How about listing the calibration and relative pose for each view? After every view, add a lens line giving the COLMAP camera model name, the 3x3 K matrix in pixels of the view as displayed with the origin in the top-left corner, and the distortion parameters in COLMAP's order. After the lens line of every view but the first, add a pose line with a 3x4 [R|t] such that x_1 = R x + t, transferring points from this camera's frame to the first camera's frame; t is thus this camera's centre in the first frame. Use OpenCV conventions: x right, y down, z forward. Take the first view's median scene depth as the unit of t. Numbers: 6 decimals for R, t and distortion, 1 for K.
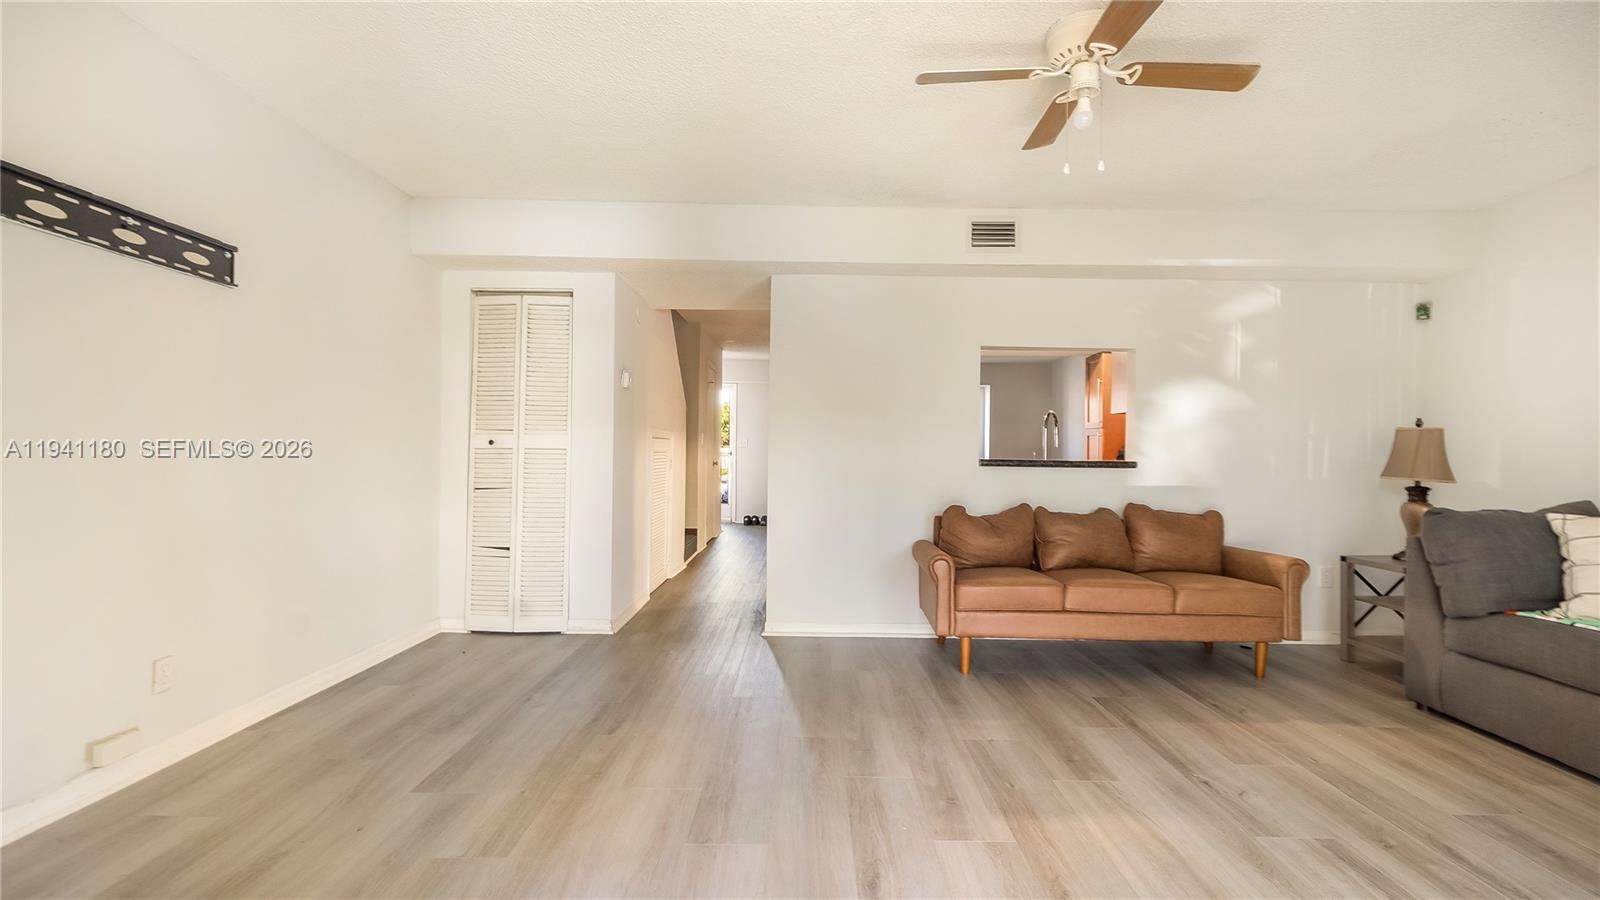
lens RADIAL K [[744.6, 0, 802.4], [0, 744.6, 449.9], [0, 0, 1]] dist [-0.007967, 0.001613]
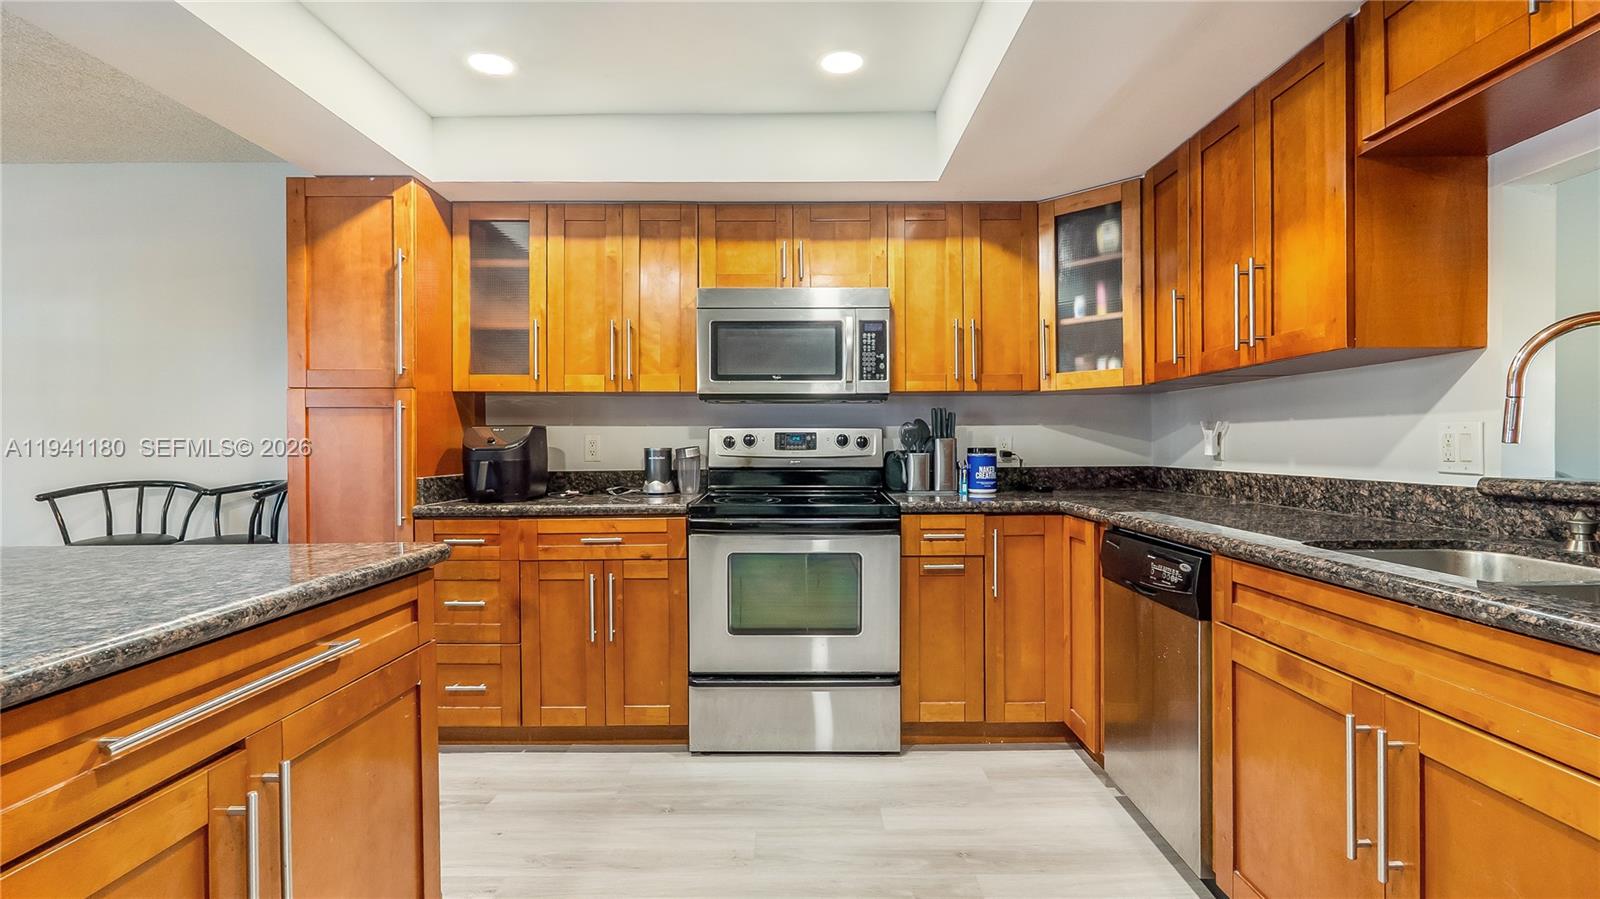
lens RADIAL K [[744.6, 0, 801.1], [0, 744.6, 451.3], [0, 0, 1]] dist [-0.007967, 0.001613]
pose [[-0.009118, -0.013701, 0.999865, -0.541888], [-0.000924, 0.999906, 0.013693, -0.016000], [-0.999958, -0.000799, -0.009130, 0.961764]]
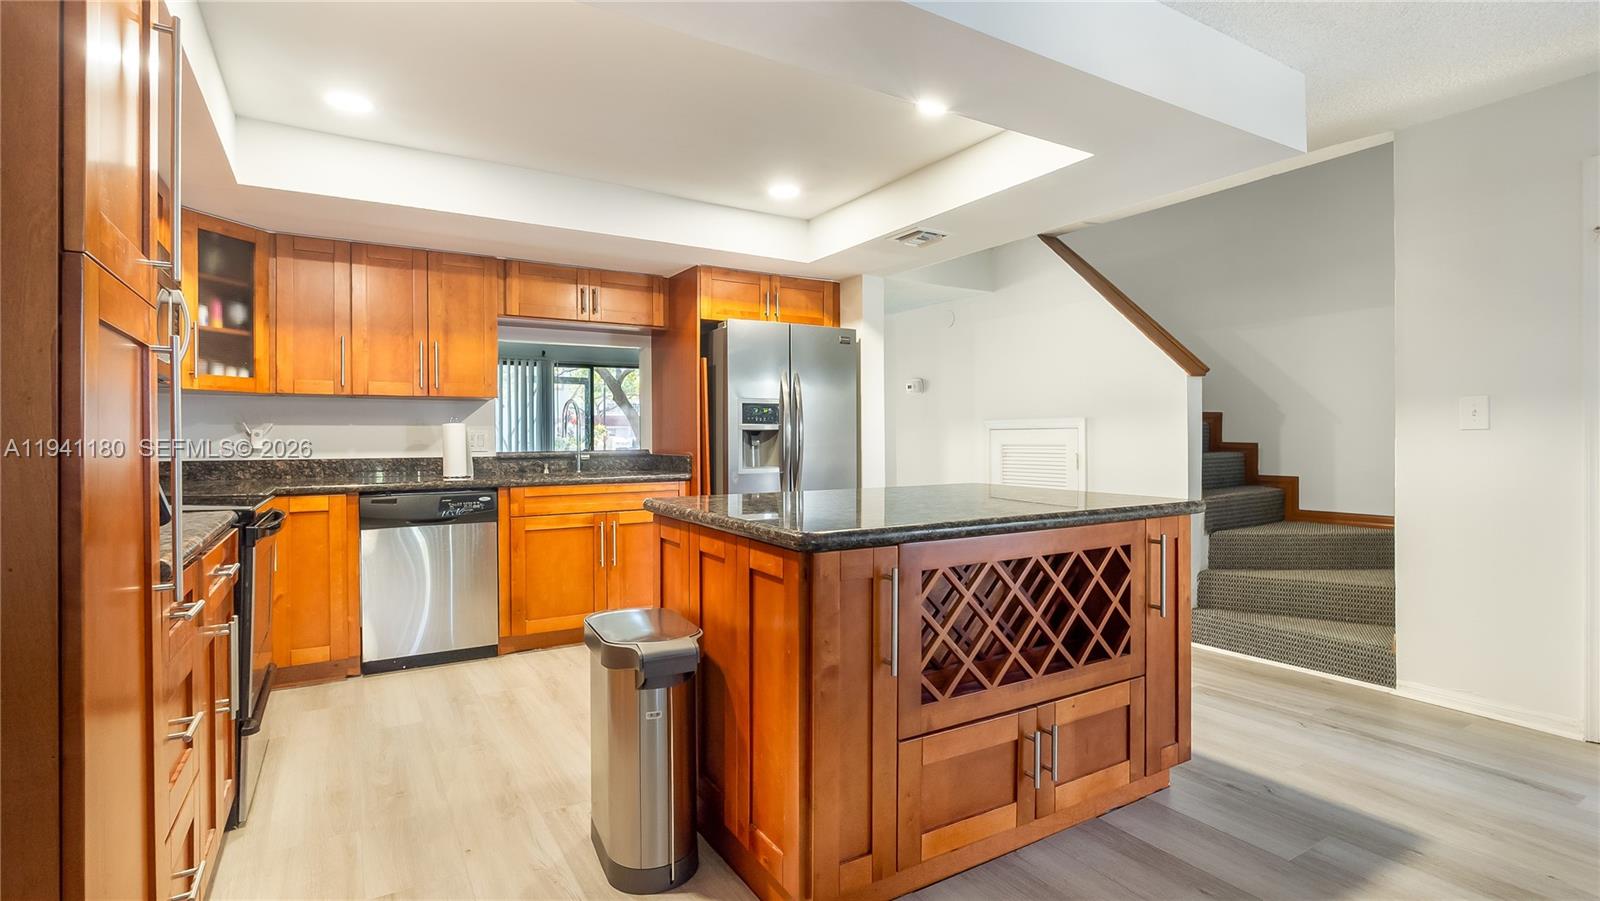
lens RADIAL K [[744.6, 0, 802.0], [0, 744.6, 442.8], [0, 0, 1]] dist [-0.007967, 0.001613]
pose [[-0.850789, 0.003112, -0.525498, -0.454711], [0.005182, 0.999984, -0.002466, -0.014296], [0.525482, -0.004821, -0.850791, 1.071039]]
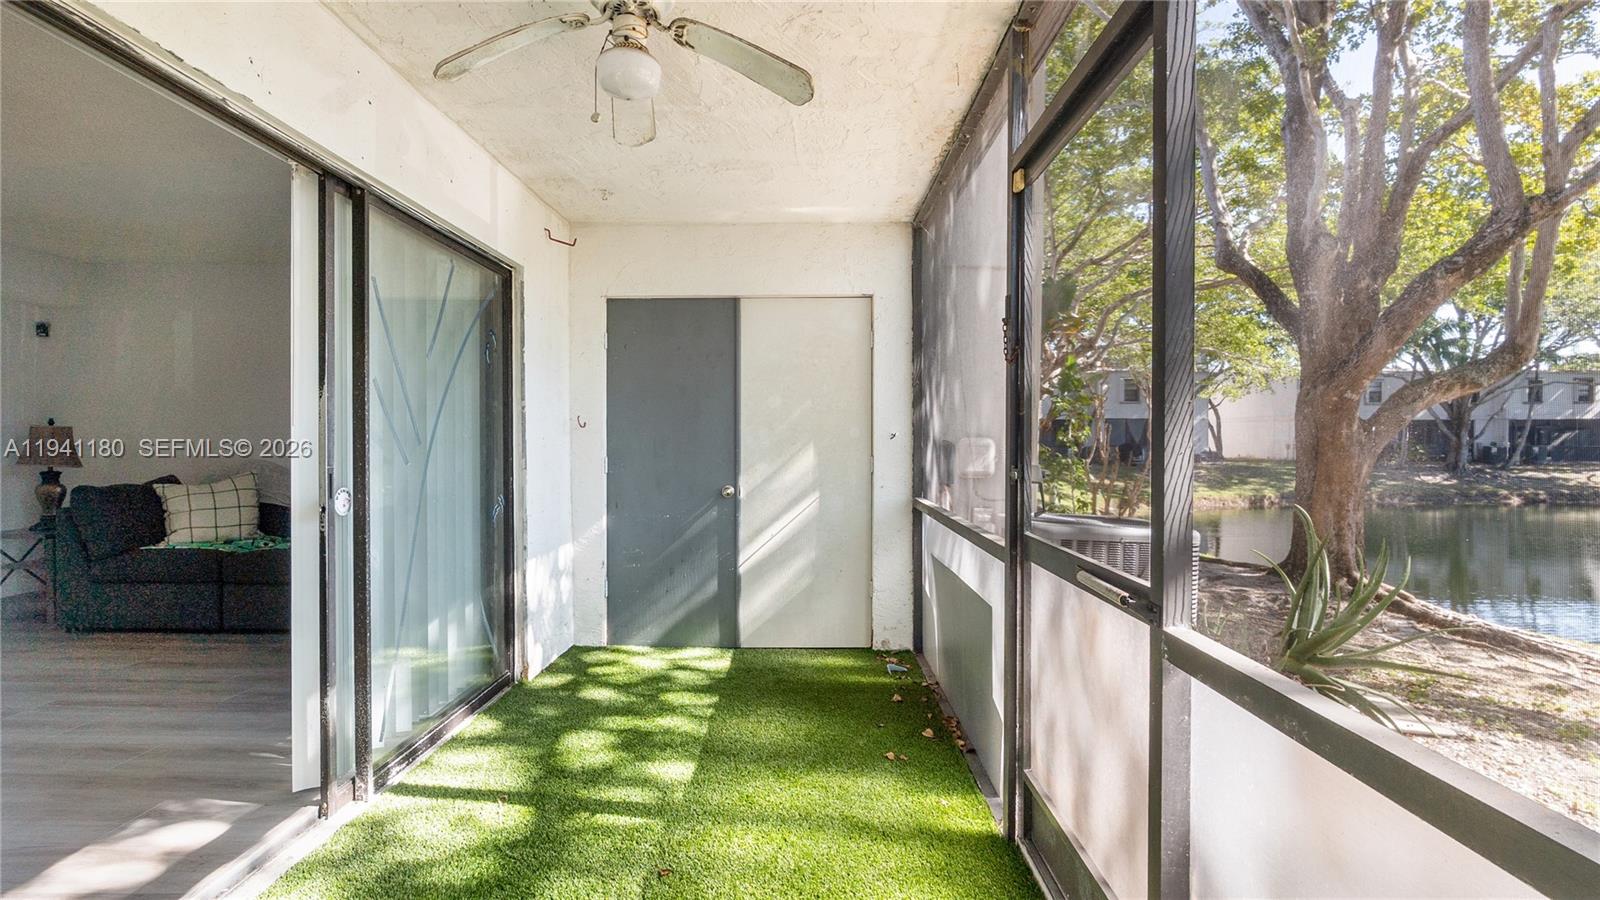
lens RADIAL K [[744.6, 0, 799.4], [0, 744.6, 445.1], [0, 0, 1]] dist [-0.007967, 0.001613]
pose [[0.003472, -0.016298, 0.999861, -0.595539], [-0.005929, 0.999849, 0.016319, -0.033126], [-0.999976, -0.005985, 0.003374, -0.404827]]
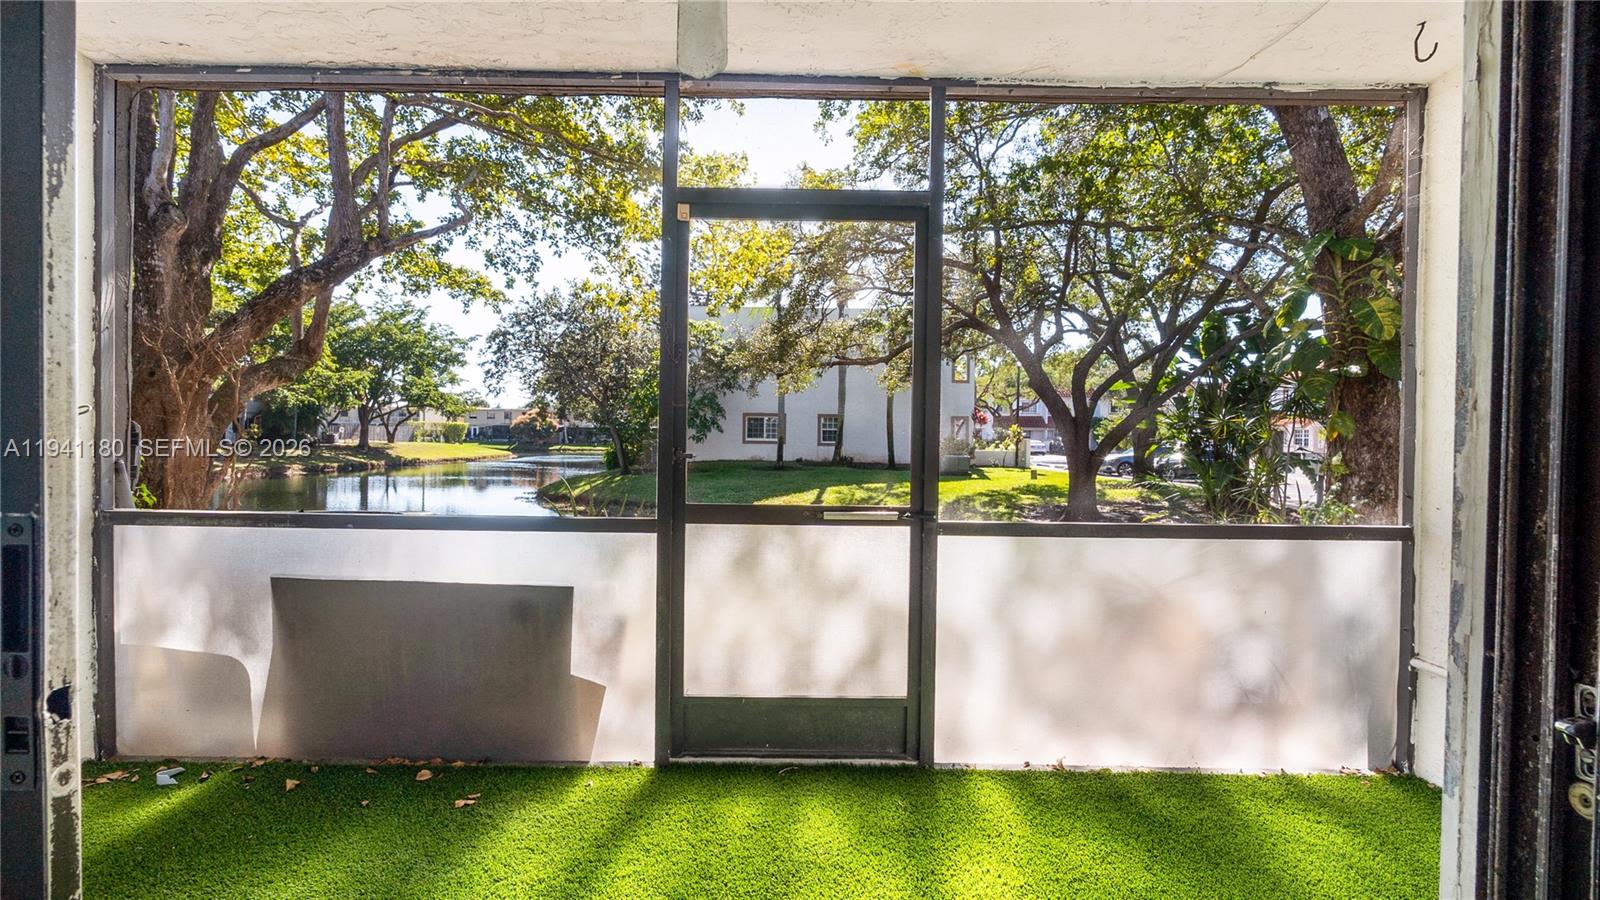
lens RADIAL K [[744.6, 0, 799.5], [0, 744.6, 452.1], [0, 0, 1]] dist [-0.007967, 0.001613]
pose [[-0.999653, -0.025720, -0.005693, 0.023411], [-0.025796, 0.999573, 0.013728, -0.013699], [0.005337, 0.013870, -0.999890, 0.285085]]
